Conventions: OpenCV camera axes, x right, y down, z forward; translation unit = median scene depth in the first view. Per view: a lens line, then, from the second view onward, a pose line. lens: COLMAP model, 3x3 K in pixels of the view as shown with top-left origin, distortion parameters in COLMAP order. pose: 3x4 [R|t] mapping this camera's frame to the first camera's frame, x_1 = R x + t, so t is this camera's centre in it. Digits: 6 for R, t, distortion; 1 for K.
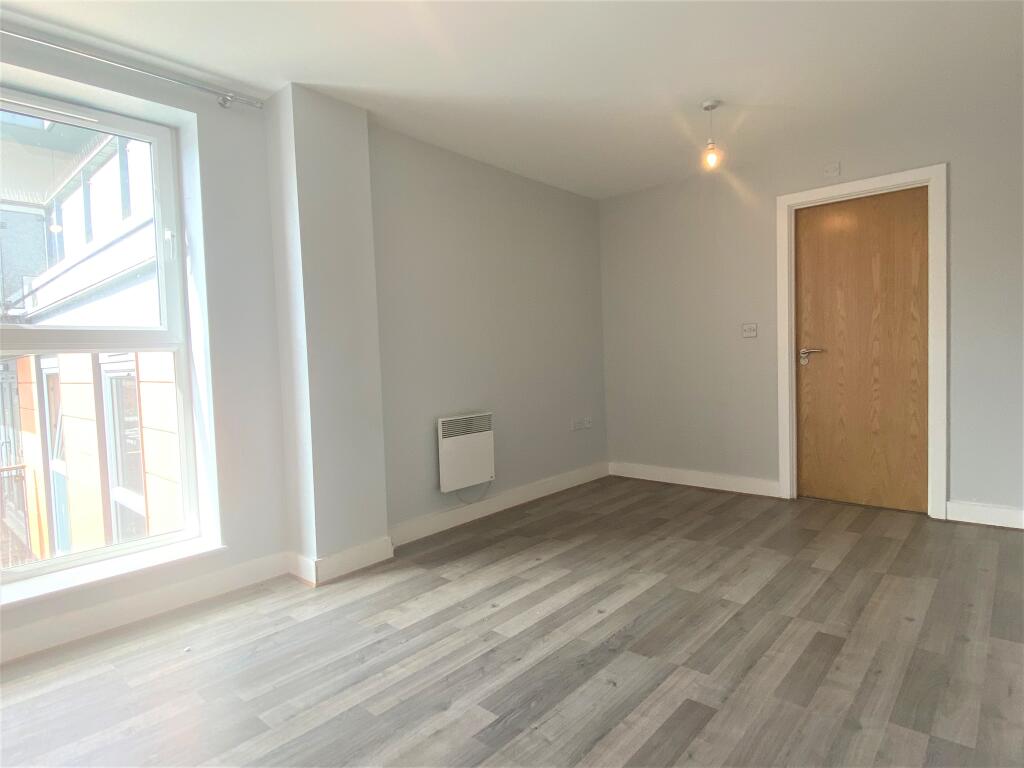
lens RADIAL K [[572.0, 0, 512.0], [0, 572.0, 384.0], [0, 0, 1]] dist [0.027916, -0.001090]
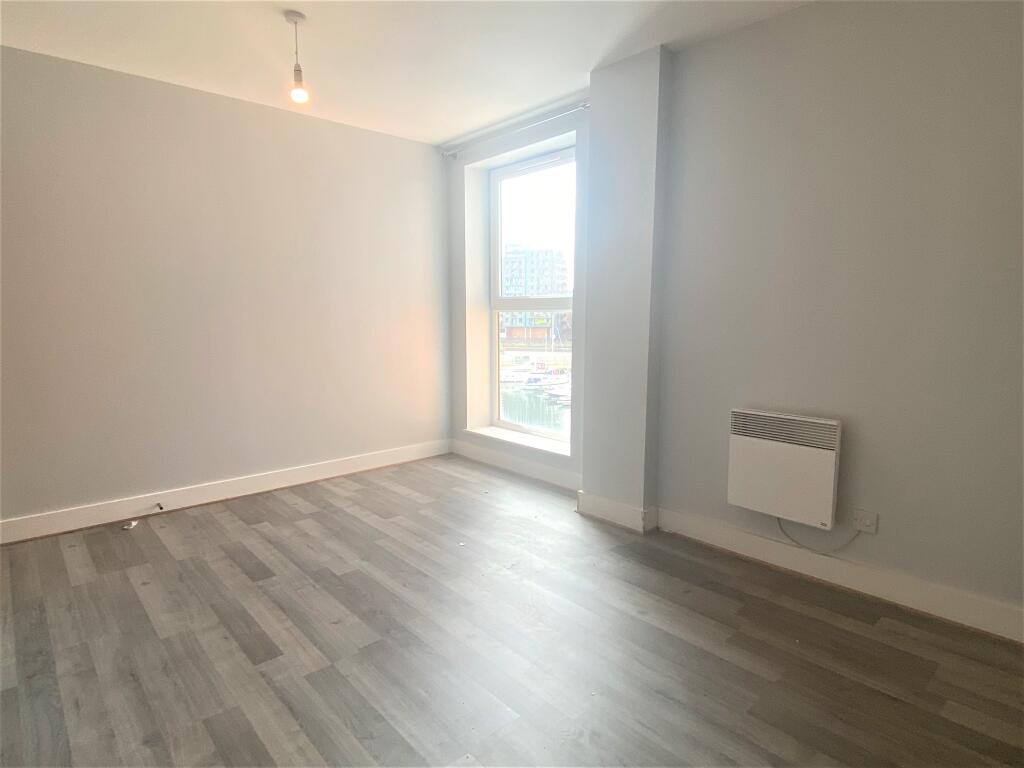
lens RADIAL K [[572.0, 0, 512.0], [0, 572.0, 384.0], [0, 0, 1]] dist [0.027916, -0.001090]
pose [[-0.109477, 0.167629, -0.979753, 1.197821], [-0.039681, 0.984154, 0.172816, -0.167306], [0.993197, 0.057797, -0.101091, 1.448163]]
